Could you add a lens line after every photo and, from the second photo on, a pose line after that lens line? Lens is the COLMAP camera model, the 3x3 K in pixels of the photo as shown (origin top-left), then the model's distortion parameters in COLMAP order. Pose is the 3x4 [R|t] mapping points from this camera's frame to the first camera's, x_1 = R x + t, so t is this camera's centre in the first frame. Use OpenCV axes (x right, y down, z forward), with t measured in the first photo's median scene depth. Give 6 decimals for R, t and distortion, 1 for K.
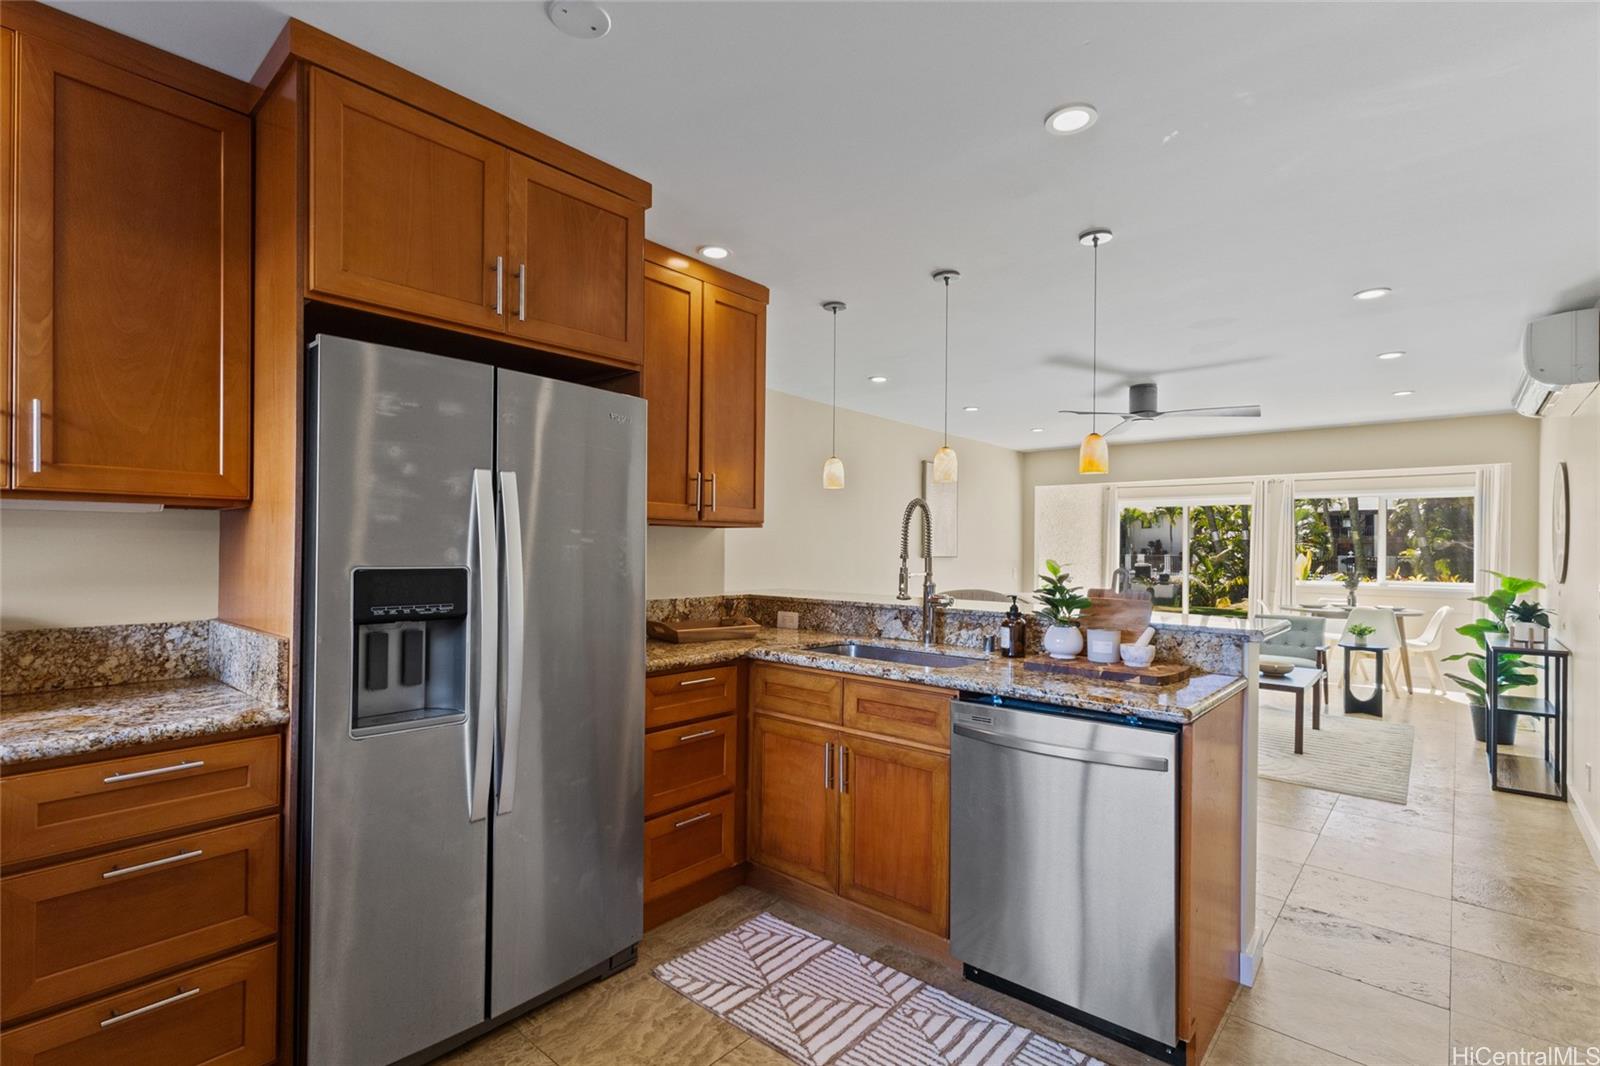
lens RADIAL K [[744.7, 0, 793.7], [0, 744.7, 553.4], [0, 0, 1]] dist [0.001640, 0.000666]
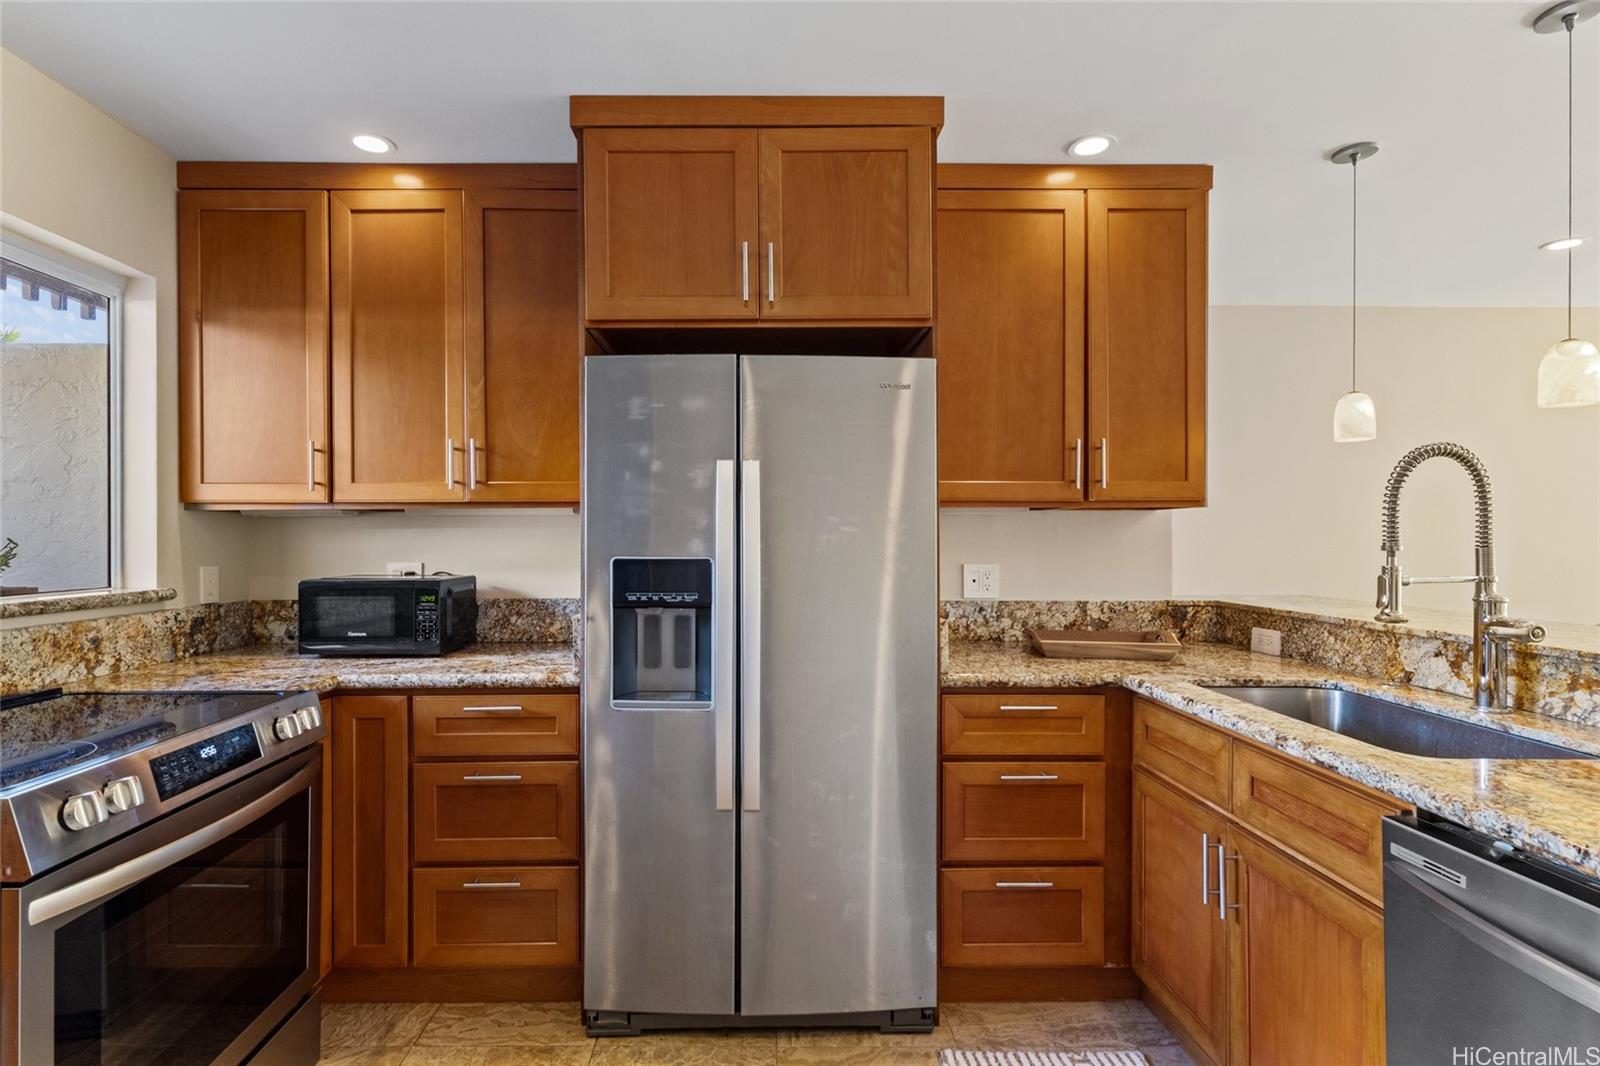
lens RADIAL K [[760.2, 0, 795.2], [0, 760.2, 545.0], [0, 0, 1]] dist [0.003784, 0.001101]
pose [[0.667467, -0.003485, -0.744632, 0.291544], [0.002804, 0.999994, -0.002166, 0.002572], [0.744634, -0.000642, 0.667472, 0.281128]]
